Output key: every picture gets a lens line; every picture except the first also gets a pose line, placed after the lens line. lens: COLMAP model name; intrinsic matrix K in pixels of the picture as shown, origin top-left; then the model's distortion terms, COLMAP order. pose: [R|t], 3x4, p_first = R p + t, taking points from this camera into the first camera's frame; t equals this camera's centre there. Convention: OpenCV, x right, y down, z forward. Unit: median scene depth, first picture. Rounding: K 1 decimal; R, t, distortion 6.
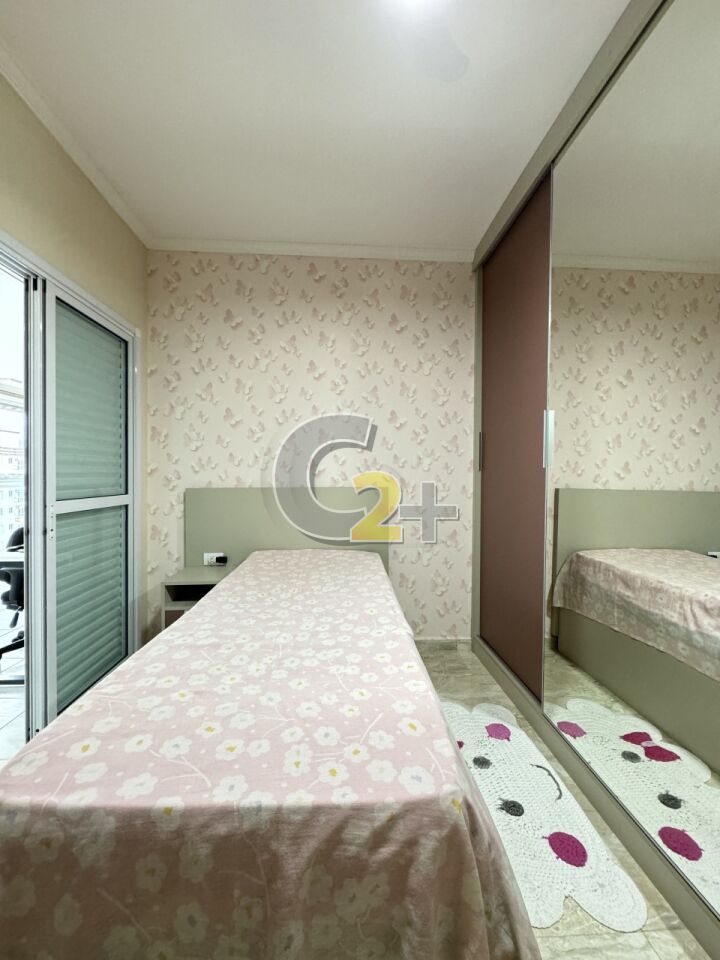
lens RADIAL K [[381.8, 0, 361.3], [0, 381.8, 479.0], [0, 0, 1]] dist [0.000927, 0.000066]
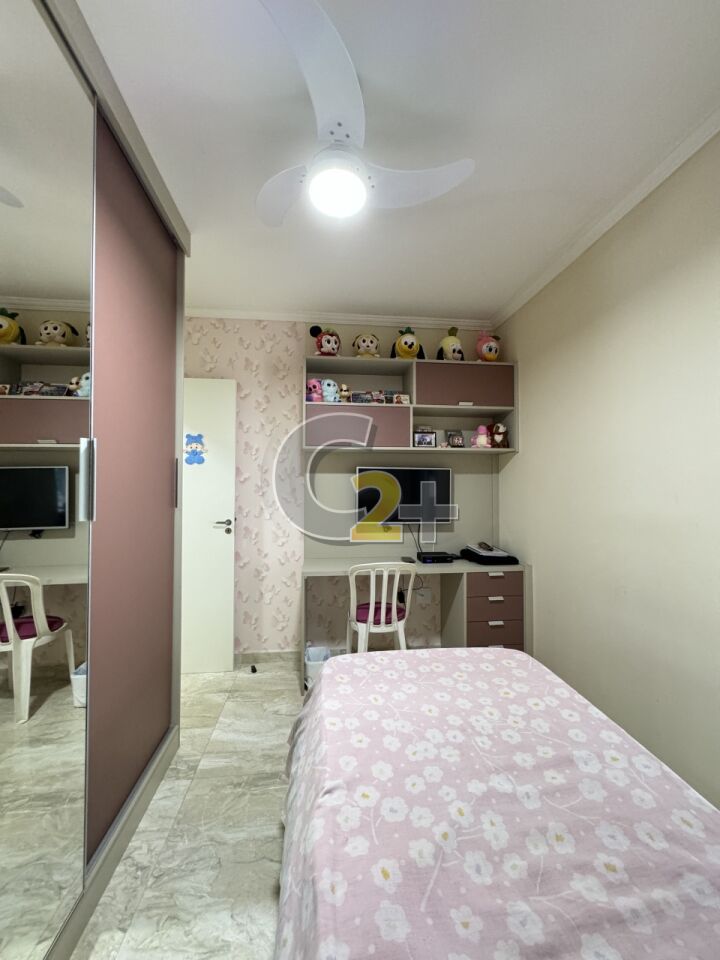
lens RADIAL K [[381.8, 0, 358.3], [0, 381.8, 483.4], [0, 0, 1]] dist [0.000927, 0.000066]
pose [[-0.998491, -0.008872, -0.054197, 0.148654], [-0.008728, 0.999958, -0.002888, -0.186304], [0.054220, -0.002411, -0.998526, 2.483129]]
